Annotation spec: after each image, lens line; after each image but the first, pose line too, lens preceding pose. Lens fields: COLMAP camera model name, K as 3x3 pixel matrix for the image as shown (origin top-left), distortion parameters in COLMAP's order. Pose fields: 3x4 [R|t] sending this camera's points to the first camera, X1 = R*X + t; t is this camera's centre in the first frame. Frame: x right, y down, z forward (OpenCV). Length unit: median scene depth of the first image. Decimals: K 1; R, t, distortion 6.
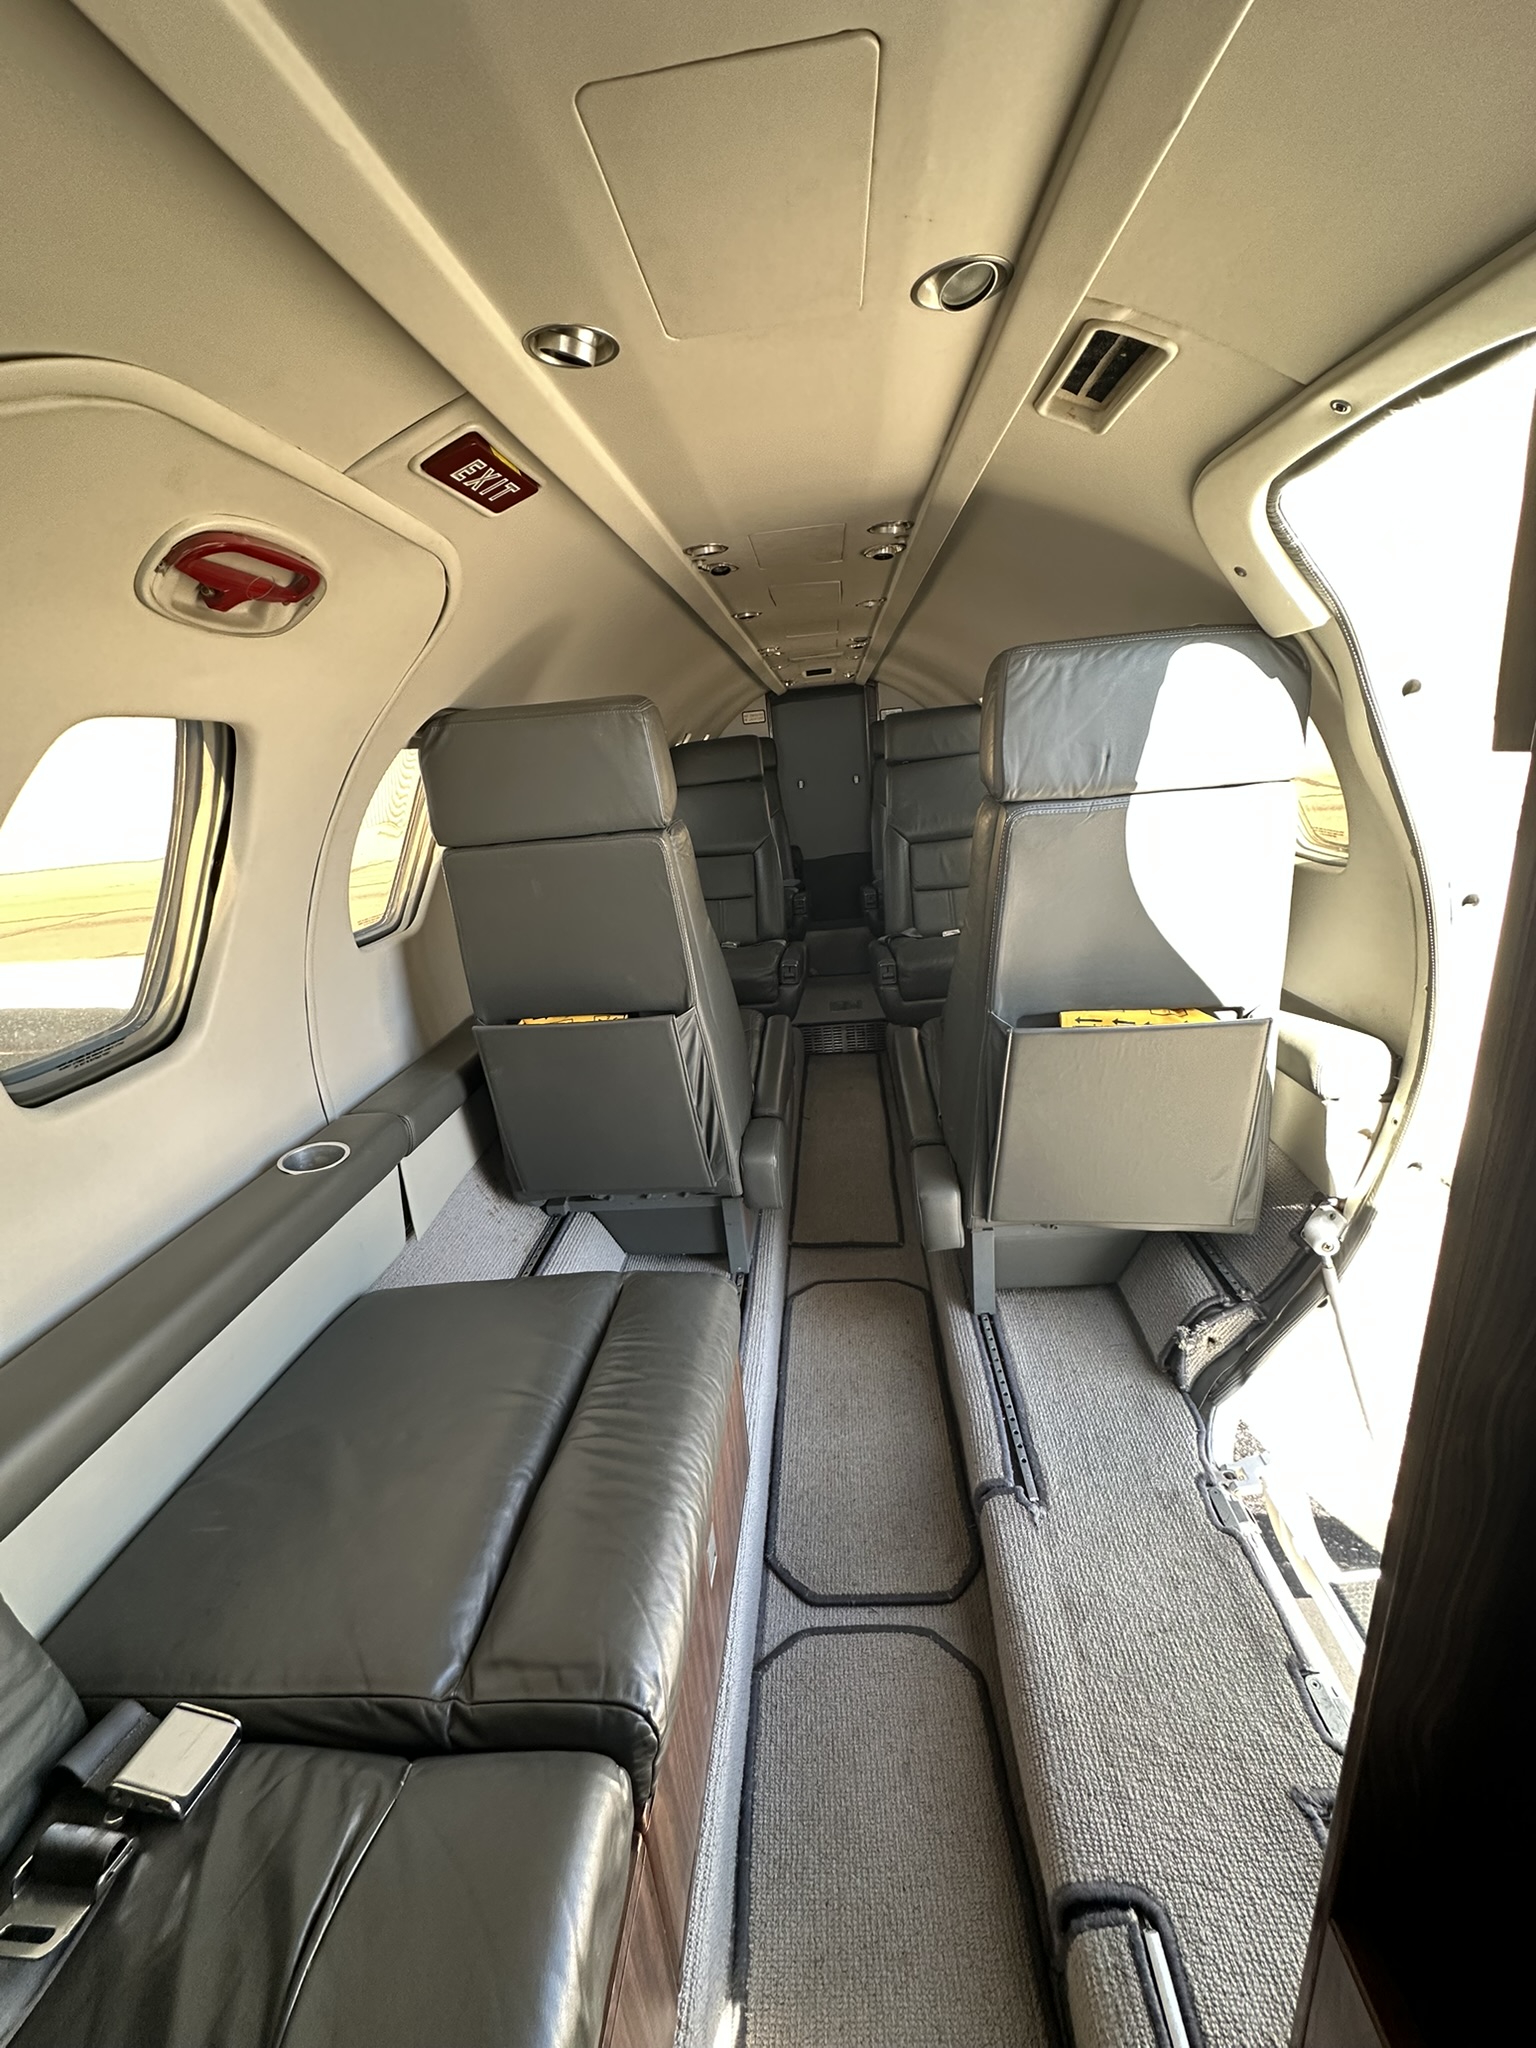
lens RADIAL K [[813.2, 0, 768.7], [0, 813.2, 1018.3], [0, 0, 1]] dist [-0.001303, -0.000184]
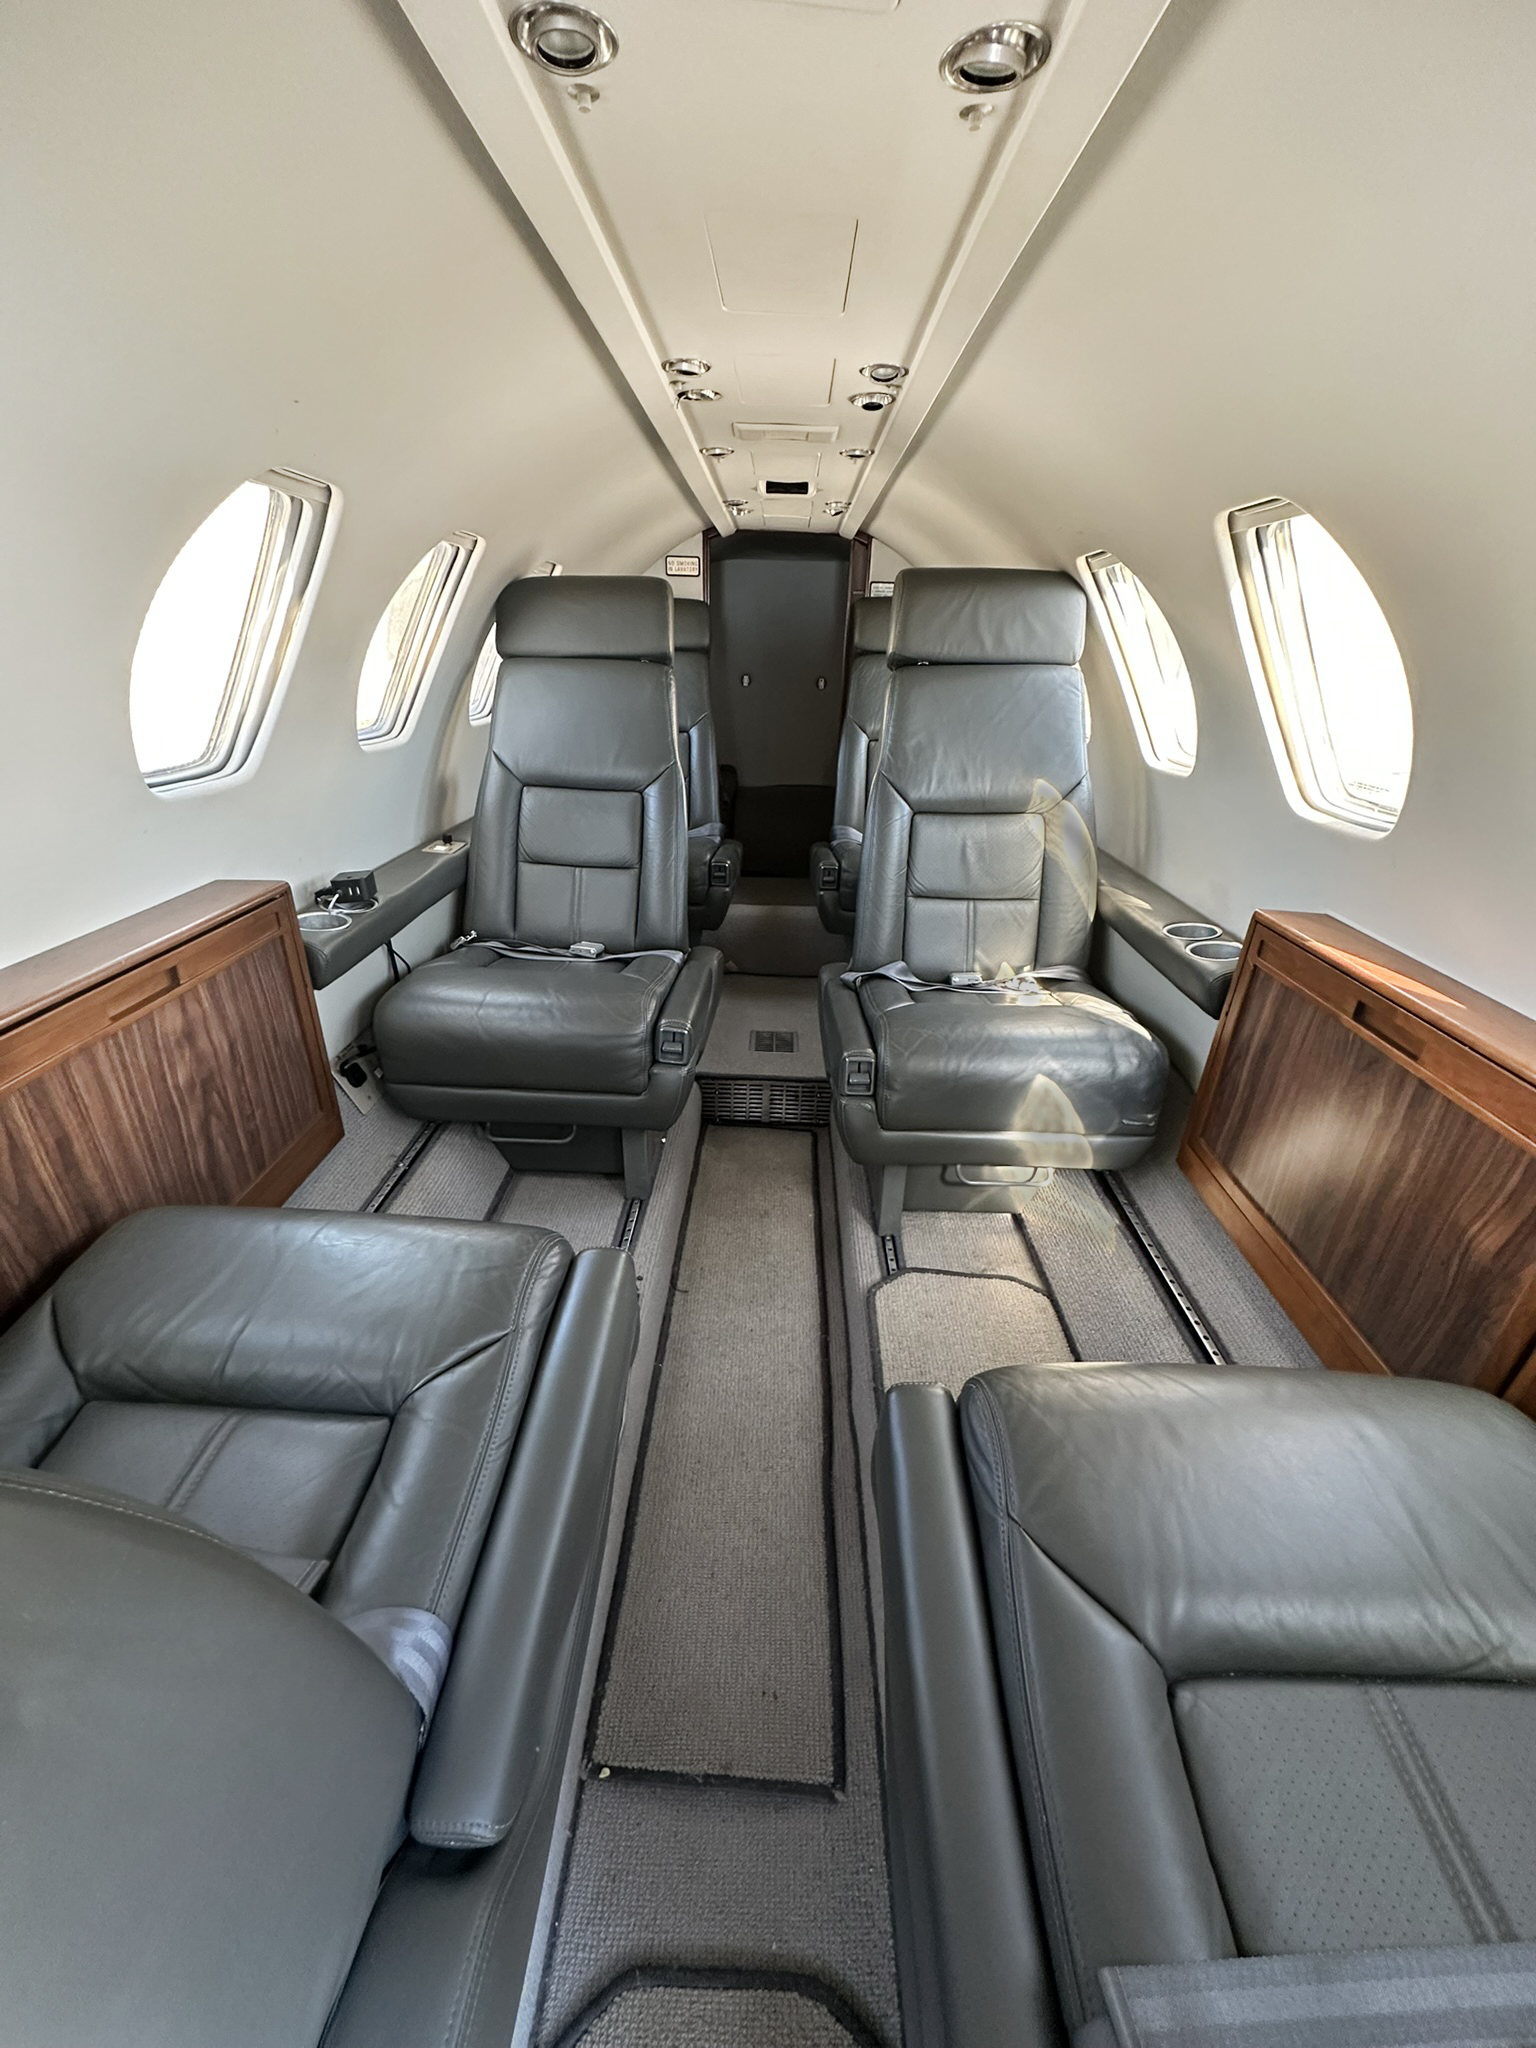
lens RADIAL K [[813.2, 0, 768.7], [0, 813.2, 1018.3], [0, 0, 1]] dist [-0.001303, -0.000184]
pose [[0.990353, 0.095785, 0.100136, 0.027913], [-0.106561, 0.988371, 0.108481, -0.116261], [-0.088580, -0.118105, 0.989042, 0.404450]]
